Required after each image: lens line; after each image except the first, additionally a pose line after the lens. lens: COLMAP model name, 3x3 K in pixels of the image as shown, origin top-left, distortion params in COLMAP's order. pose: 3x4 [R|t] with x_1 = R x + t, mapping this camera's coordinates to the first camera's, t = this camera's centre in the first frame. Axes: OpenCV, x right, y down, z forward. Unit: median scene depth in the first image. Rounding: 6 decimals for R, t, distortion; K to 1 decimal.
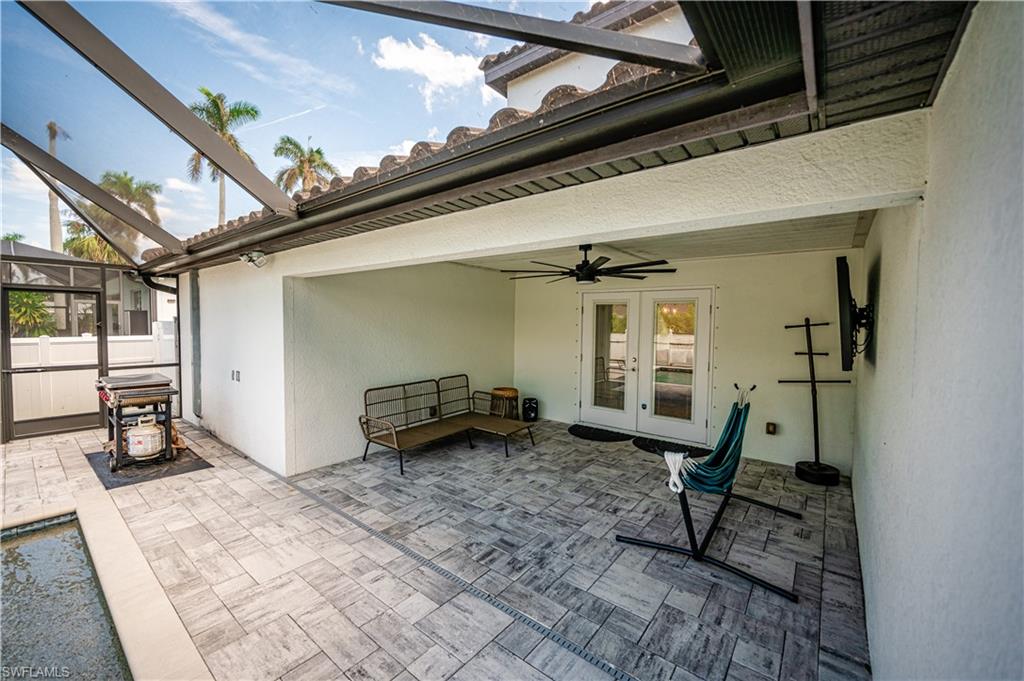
lens RADIAL K [[410.9, 0, 511.3], [0, 410.9, 338.9], [0, 0, 1]] dist [-0.000656, -0.000018]
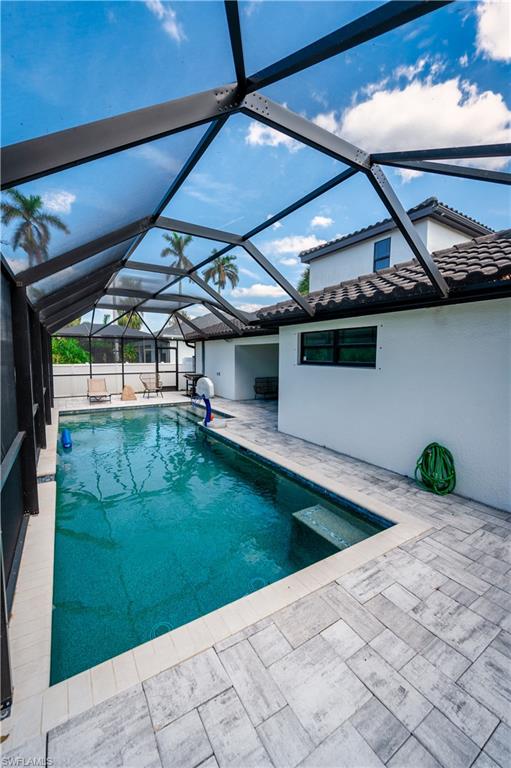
lens RADIAL K [[308.2, 0, 254.2], [0, 308.2, 383.9], [0, 0, 1]] dist [-0.000656, -0.000018]
pose [[0.946473, 0.028154, -0.321554, 0.378585], [-0.013820, 0.998810, 0.046774, 0.044013], [0.322488, -0.039826, 0.945735, -1.178336]]
